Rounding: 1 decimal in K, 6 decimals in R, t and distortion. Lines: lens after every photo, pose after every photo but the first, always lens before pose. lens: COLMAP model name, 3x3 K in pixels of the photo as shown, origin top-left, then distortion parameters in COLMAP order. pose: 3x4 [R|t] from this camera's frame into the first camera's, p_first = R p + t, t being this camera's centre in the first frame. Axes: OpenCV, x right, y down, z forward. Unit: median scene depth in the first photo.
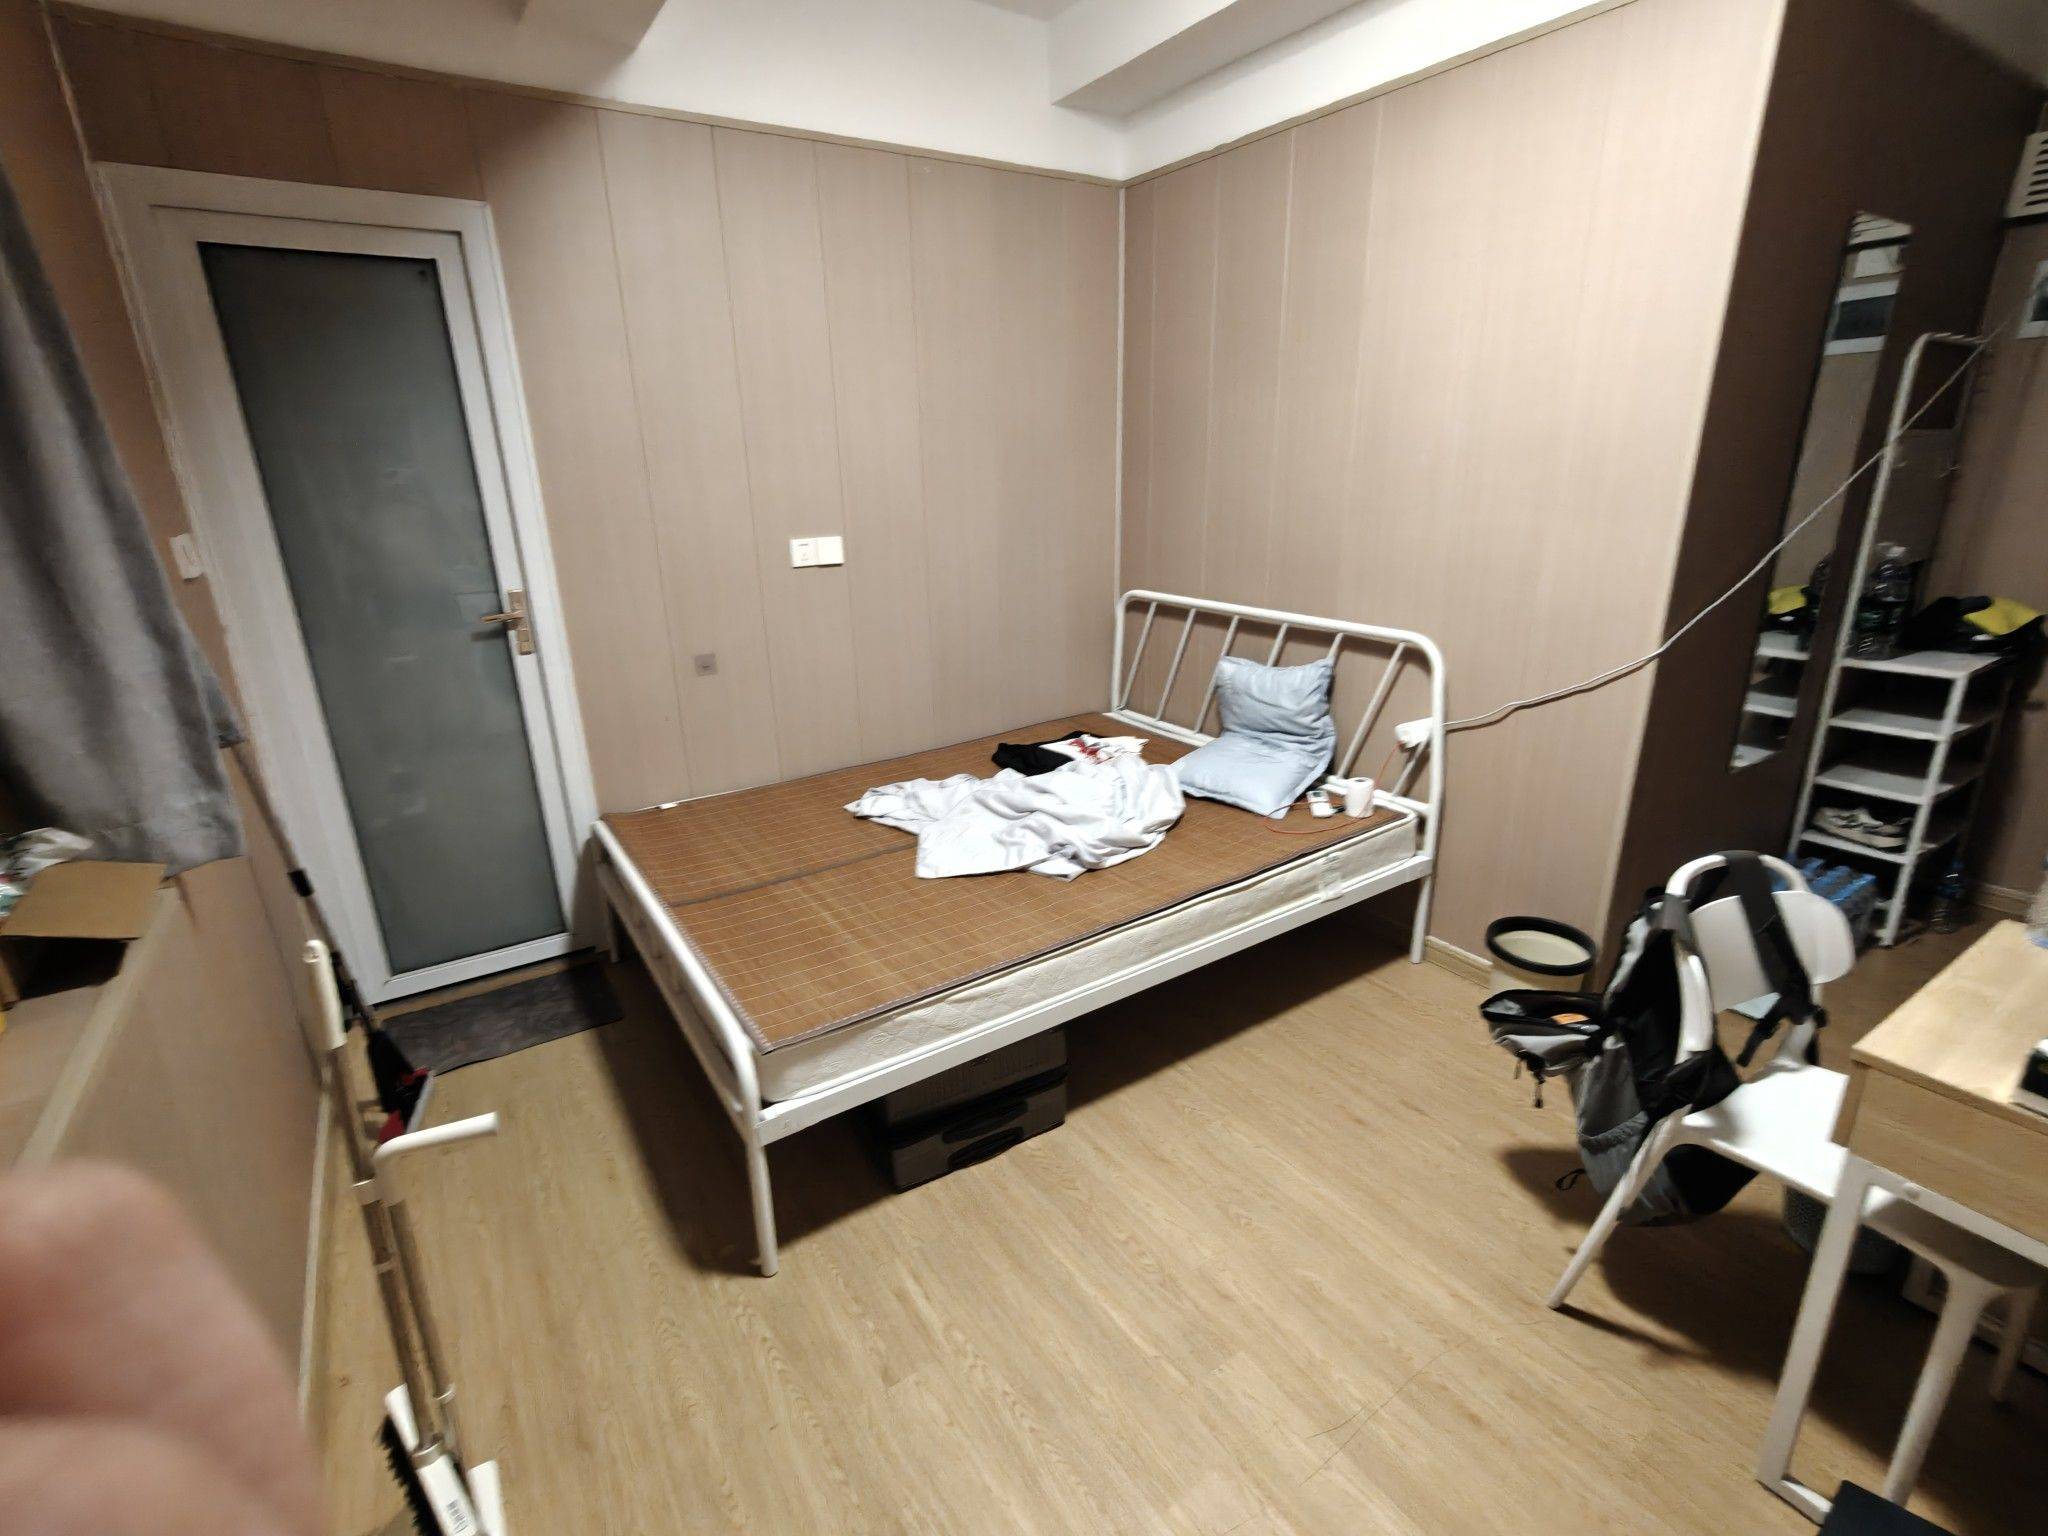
lens RADIAL K [[951.7, 0, 1024.0], [0, 951.7, 768.0], [0, 0, 1]] dist [-0.003424, 0.011838]
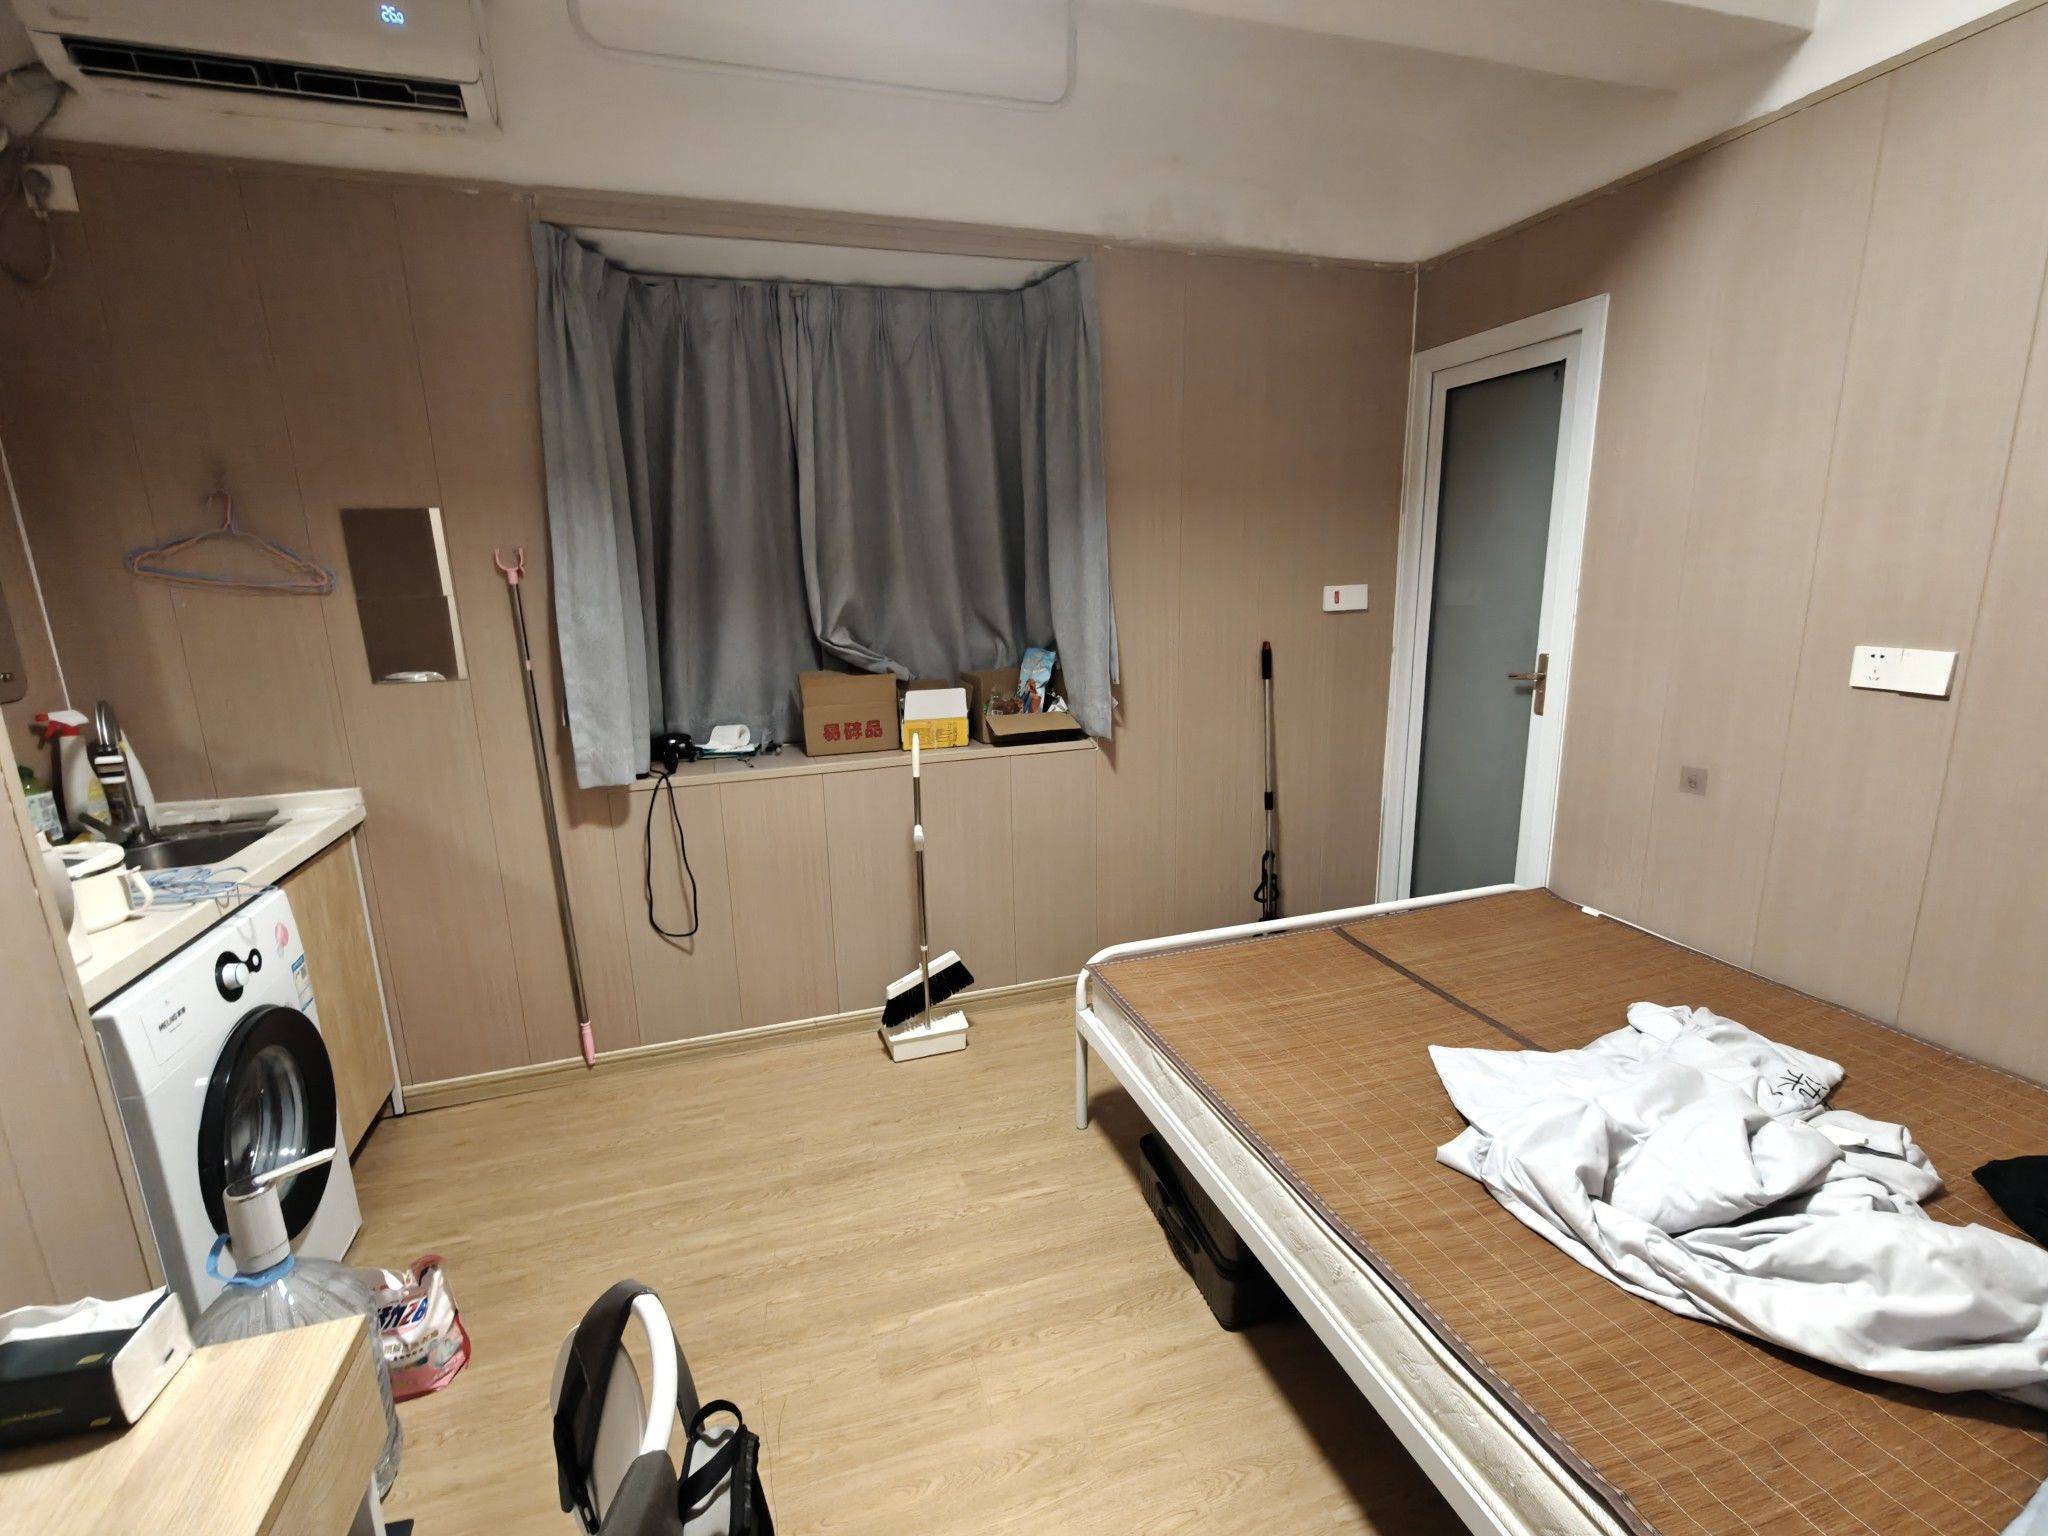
lens RADIAL K [[935.7, 0, 1024.0], [0, 935.7, 768.0], [0, 0, 1]] dist [-0.000195, -0.000702]
pose [[-0.277461, 0.240233, -0.930217, 0.541567], [-0.266073, 0.911146, 0.314671, -0.211068], [0.923158, 0.334814, -0.188888, 0.609173]]
